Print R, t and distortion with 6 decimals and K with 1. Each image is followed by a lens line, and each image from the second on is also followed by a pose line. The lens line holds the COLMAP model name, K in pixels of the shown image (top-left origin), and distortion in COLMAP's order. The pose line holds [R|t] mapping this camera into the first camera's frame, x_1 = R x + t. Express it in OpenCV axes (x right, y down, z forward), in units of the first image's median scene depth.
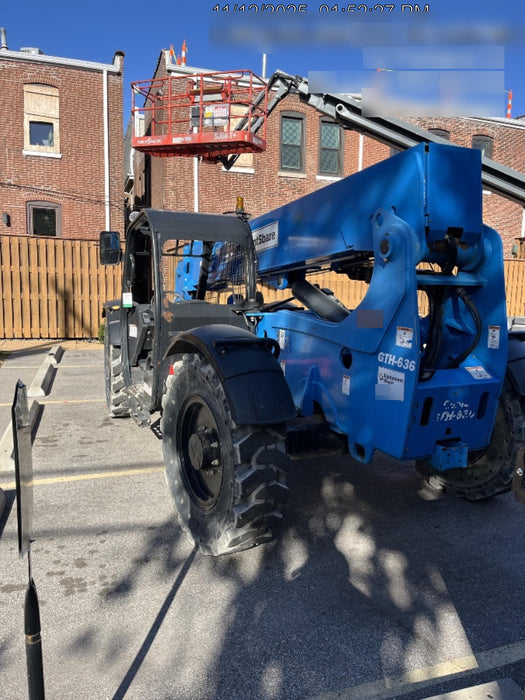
lens RADIAL K [[534.8, 0, 266.8], [0, 534.8, 350.4], [0, 0, 1]] dist [0.032754, -0.018497]
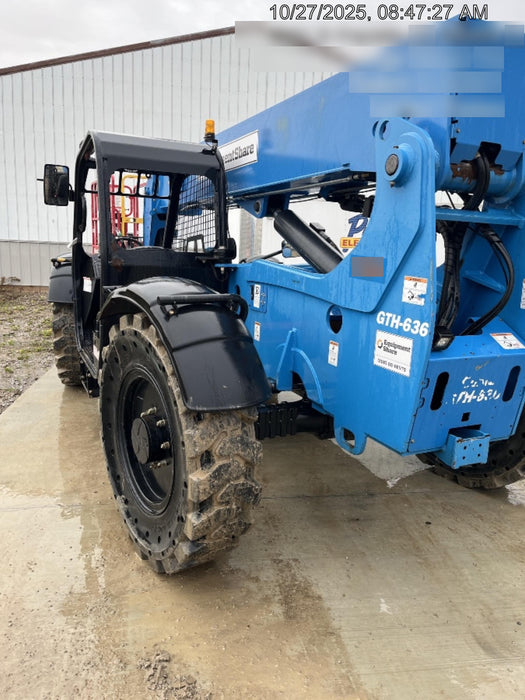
lens RADIAL K [[534.8, 0, 257.0], [0, 534.8, 349.5], [0, 0, 1]] dist [0.032754, -0.018497]
pose [[0.999761, 0.020975, 0.006134, 0.035140], [-0.021318, 0.997811, 0.062594, 0.013741], [-0.004808, -0.062710, 0.998020, 0.244901]]
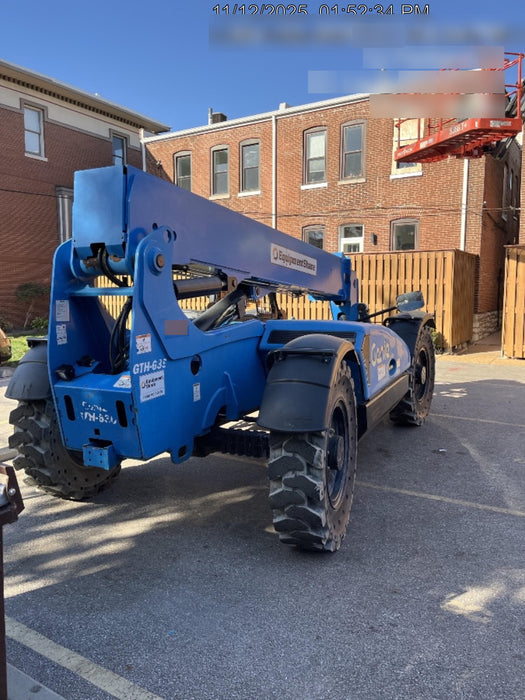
lens RADIAL K [[534.8, 0, 258.7], [0, 534.8, 350.5], [0, 0, 1]] dist [0.032754, -0.018497]
pose [[0.618020, 0.063106, -0.783625, 1.364301], [-0.076685, 0.996859, 0.019799, -0.057588], [0.782413, 0.047856, 0.620918, 0.575654]]
